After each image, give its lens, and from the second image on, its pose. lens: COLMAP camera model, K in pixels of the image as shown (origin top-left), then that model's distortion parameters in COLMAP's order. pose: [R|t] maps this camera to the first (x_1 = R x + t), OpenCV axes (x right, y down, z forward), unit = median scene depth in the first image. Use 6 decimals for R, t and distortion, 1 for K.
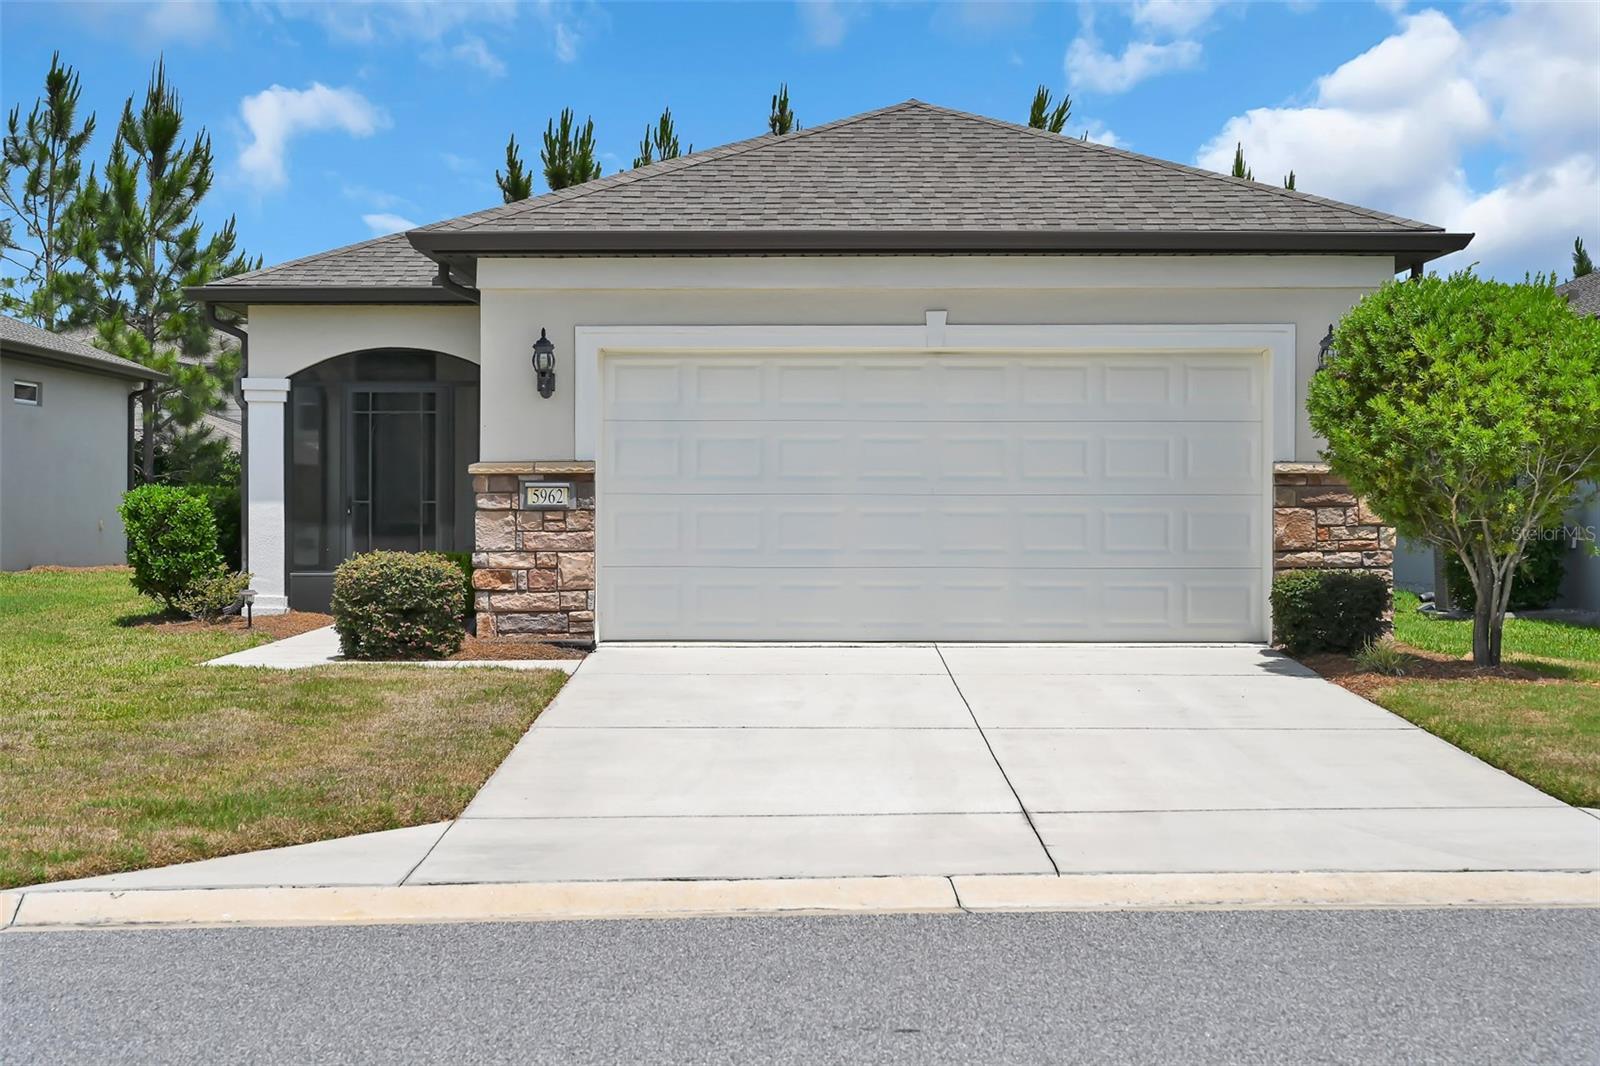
lens RADIAL K [[2661.2, 0, 800.0], [0, 2661.2, 533.0], [0, 0, 1]] dist [0.010154, 0.174769]
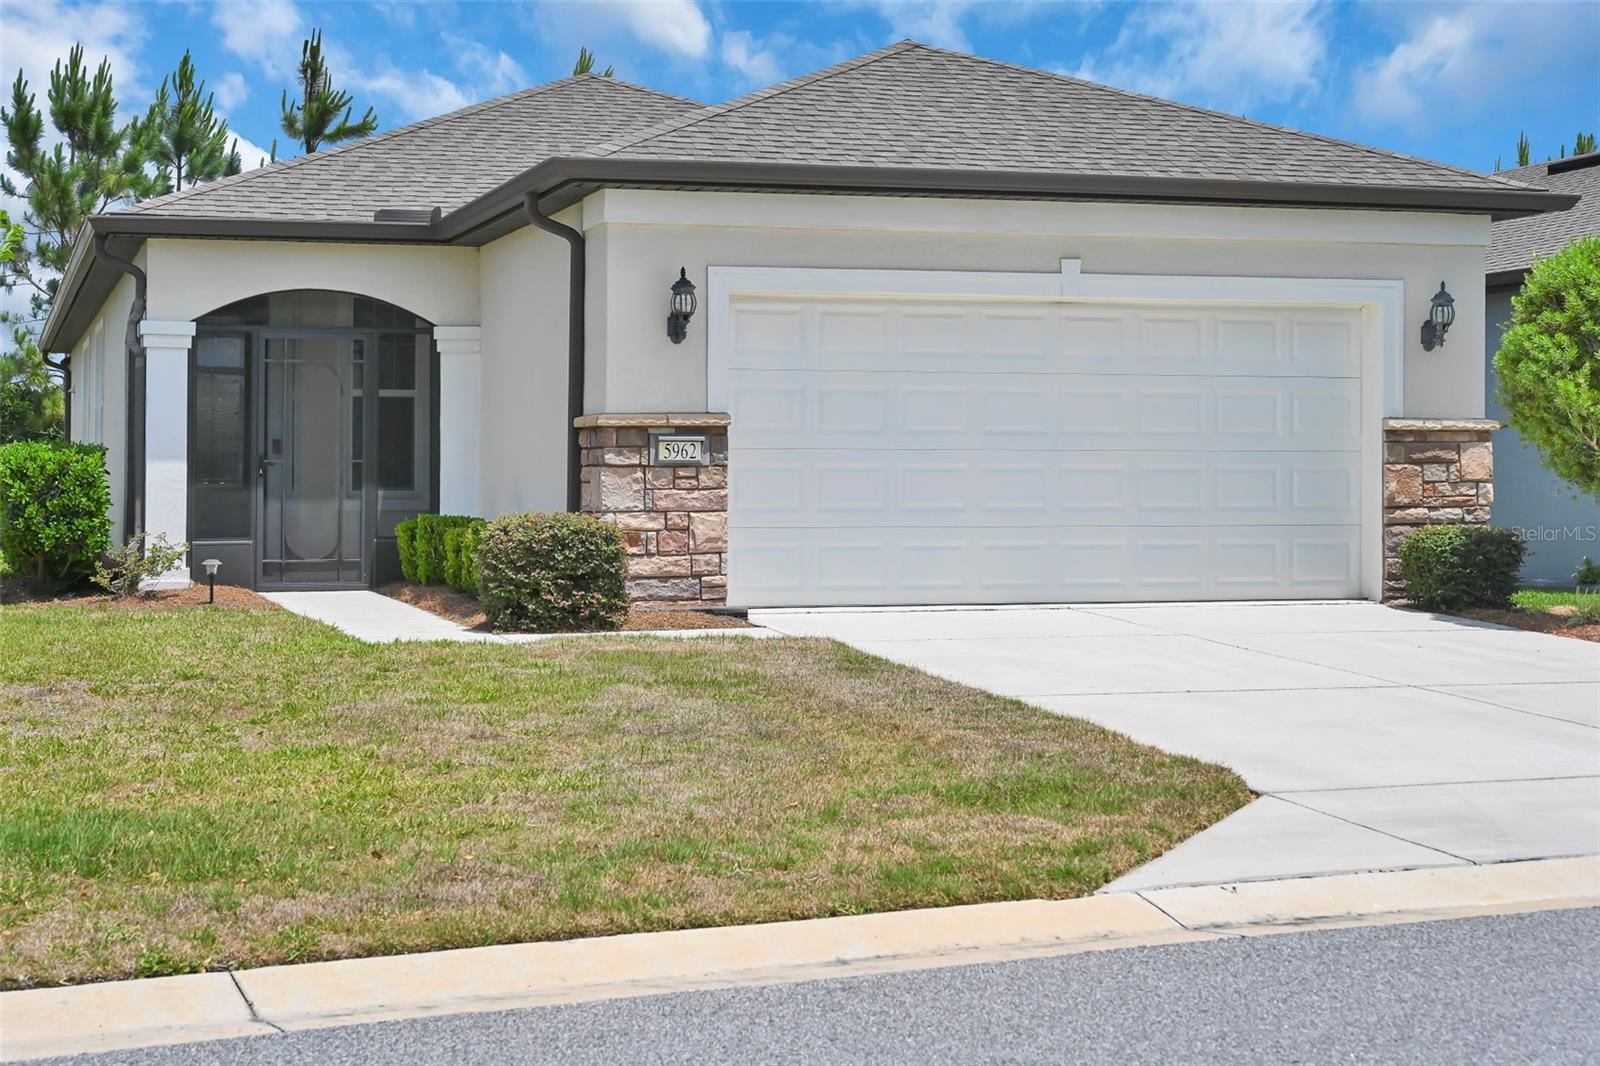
lens RADIAL K [[2661.2, 0, 800.0], [0, 2661.2, 533.0], [0, 0, 1]] dist [0.010154, 0.174769]
pose [[0.952735, -0.007197, 0.303717, -0.333364], [0.004473, 0.999943, 0.009664, 0.005743], [-0.303769, -0.007849, 0.952713, 0.114068]]
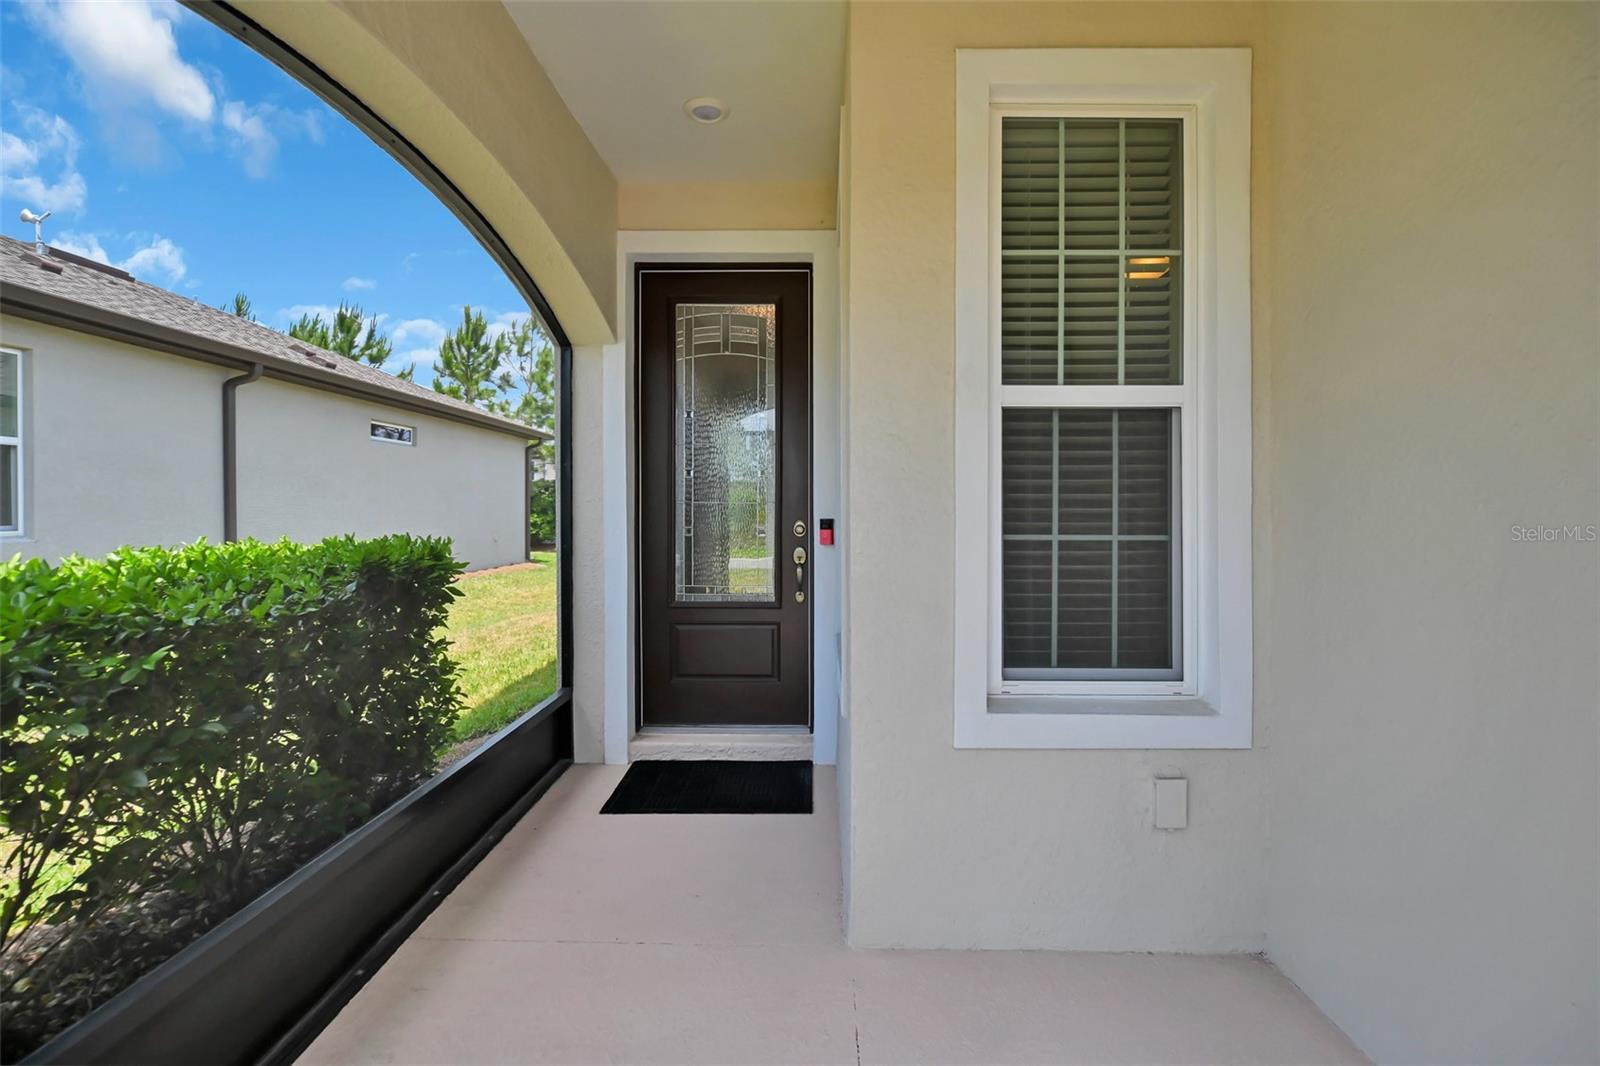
lens RADIAL K [[713.6, 0, 813.1], [0, 713.6, 516.9], [0, 0, 1]] dist [-0.001922, -0.000625]
pose [[0.999942, -0.009429, -0.005284, -0.187614], [0.009444, 0.999951, 0.002947, -0.027519], [0.005256, -0.002996, 0.999982, 1.235672]]
